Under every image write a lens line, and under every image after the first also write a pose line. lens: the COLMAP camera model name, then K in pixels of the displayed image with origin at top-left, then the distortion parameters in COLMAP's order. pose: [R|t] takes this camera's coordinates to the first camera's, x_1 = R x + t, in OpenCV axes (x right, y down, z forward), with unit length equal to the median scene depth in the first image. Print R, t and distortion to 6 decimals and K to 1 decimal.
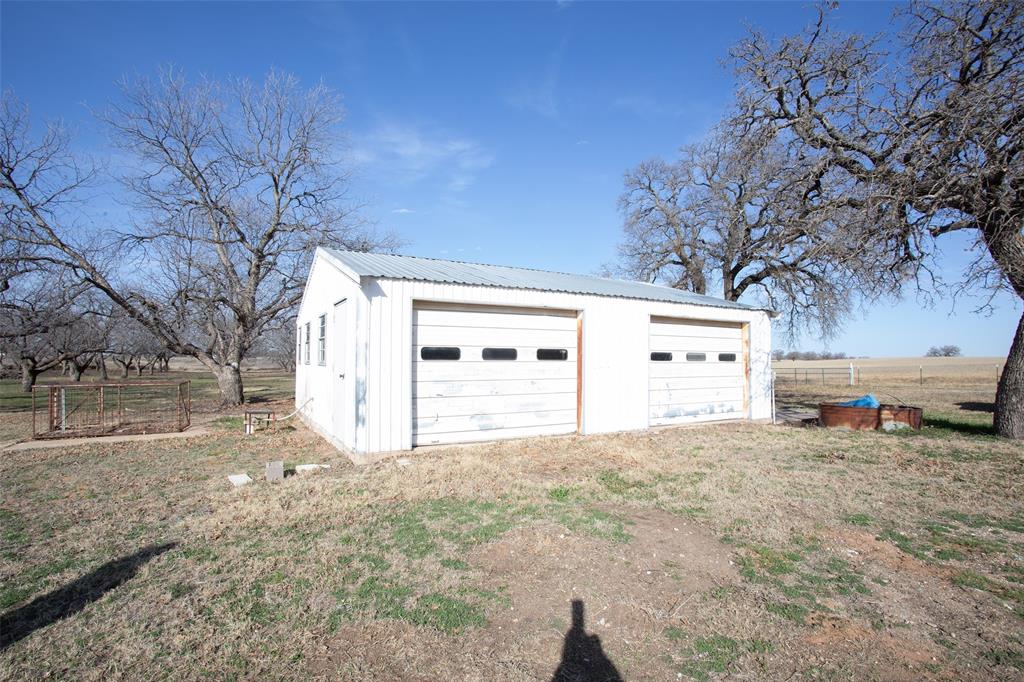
lens RADIAL K [[499.9, 0, 514.1], [0, 499.9, 346.1], [0, 0, 1]] dist [-0.066850, 0.028615]
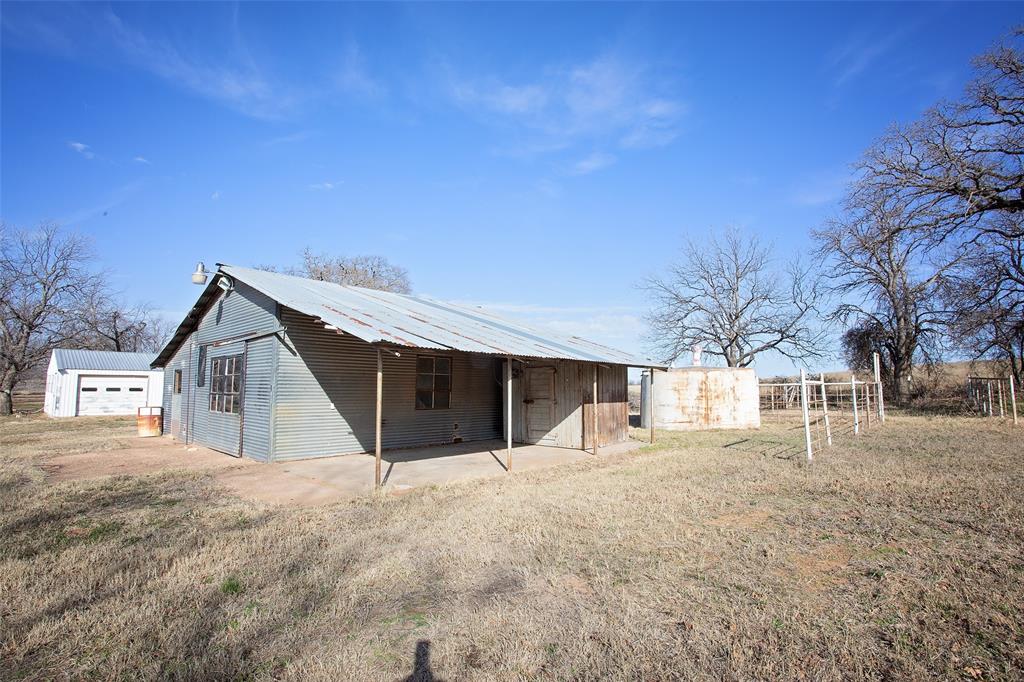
lens RADIAL K [[499.9, 0, 514.1], [0, 499.9, 346.1], [0, 0, 1]] dist [-0.066850, 0.028615]
pose [[0.952726, 0.026378, 0.302684, 1.630568], [-0.011103, 0.998581, -0.052075, -0.143402], [-0.303628, 0.046252, 0.951667, -3.079632]]
